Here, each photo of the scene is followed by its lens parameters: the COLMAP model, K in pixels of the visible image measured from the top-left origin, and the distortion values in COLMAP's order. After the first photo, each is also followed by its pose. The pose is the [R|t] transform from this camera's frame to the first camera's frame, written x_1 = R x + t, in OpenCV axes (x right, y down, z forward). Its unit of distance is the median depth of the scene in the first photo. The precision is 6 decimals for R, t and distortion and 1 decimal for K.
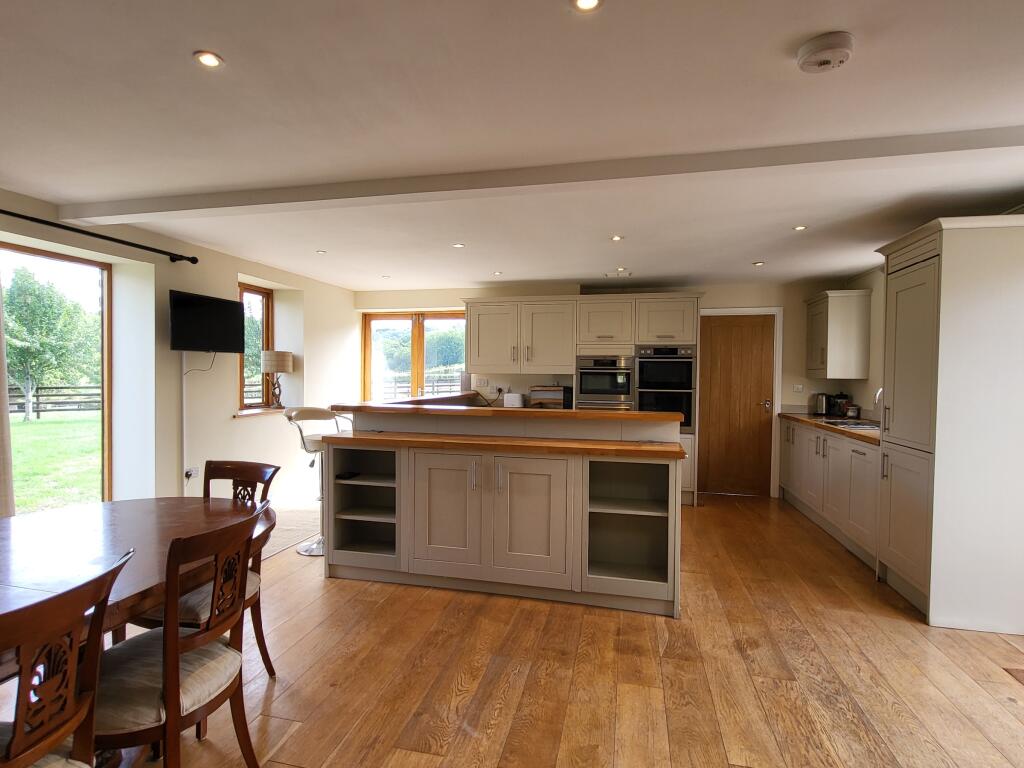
lens RADIAL K [[536.4, 0, 502.2], [0, 536.4, 388.0], [0, 0, 1]] dist [0.000538, 0.000637]
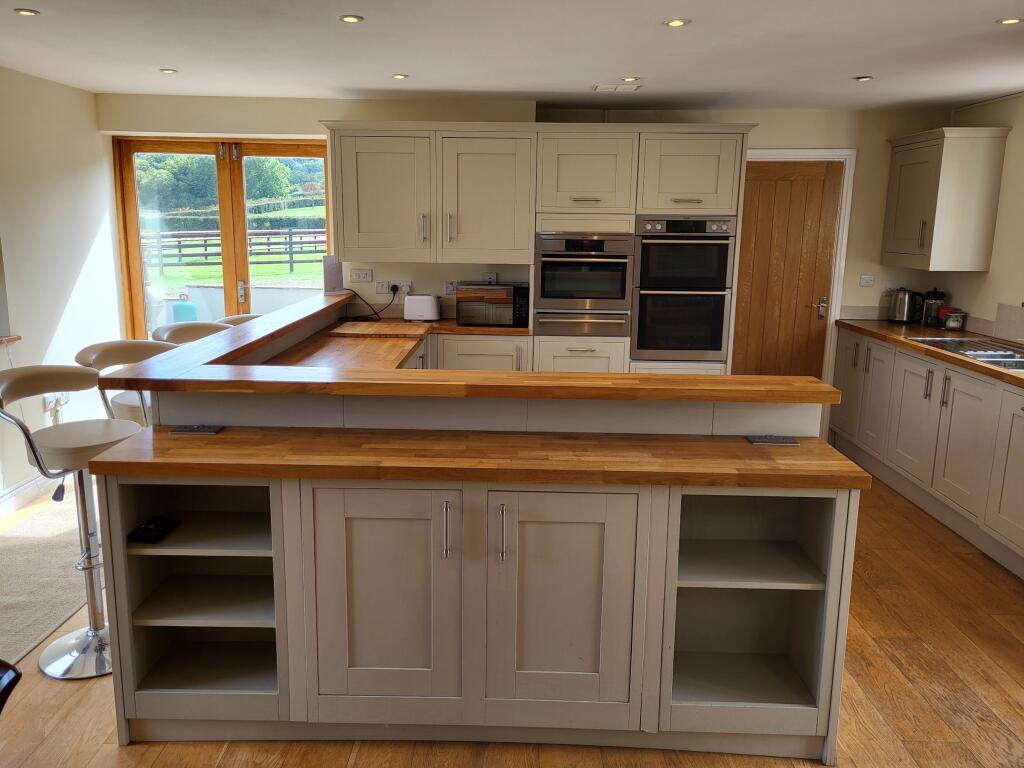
lens RADIAL K [[775.3, 0, 503.9], [0, 775.3, 367.0], [0, 0, 1]] dist [0.060083, -0.035913]
pose [[0.974867, -0.039512, 0.219254, -0.092491], [0.002643, 0.986129, 0.165960, -0.062027], [-0.222770, -0.161209, 0.961449, 0.203216]]
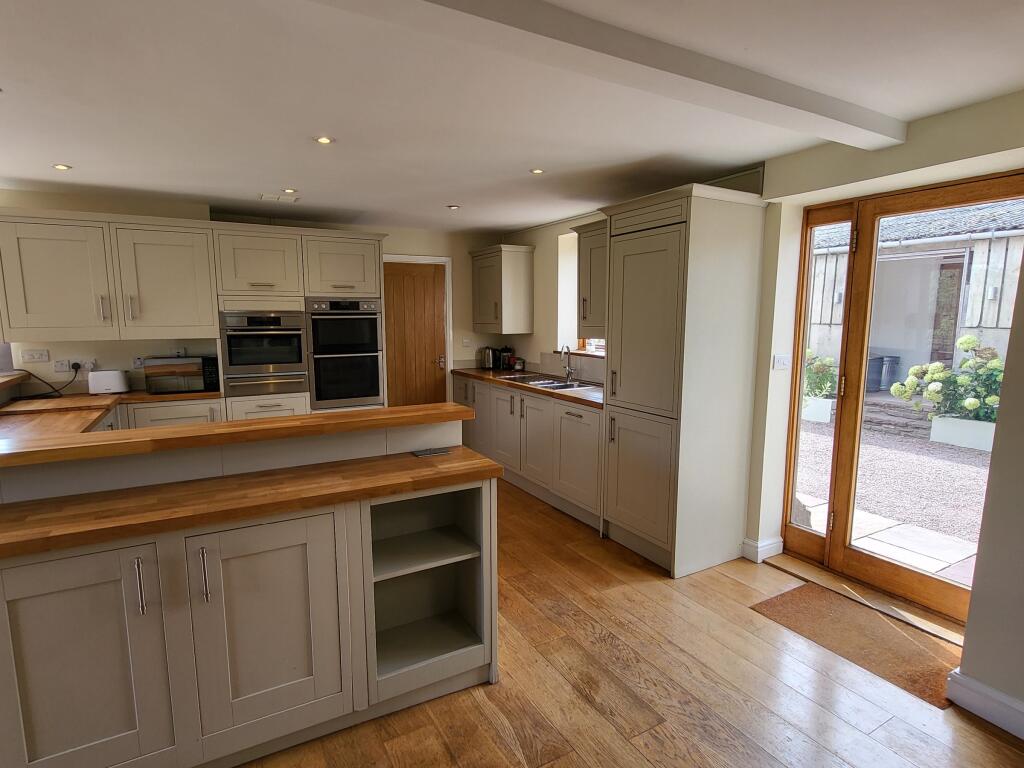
lens RADIAL K [[536.4, 0, 502.2], [0, 536.4, 388.0], [0, 0, 1]] dist [0.000538, 0.000637]
pose [[0.735862, -0.102573, 0.669317, -0.072682], [0.026976, 0.992116, 0.122384, -0.040905], [-0.676594, -0.072002, 0.732828, 0.266215]]
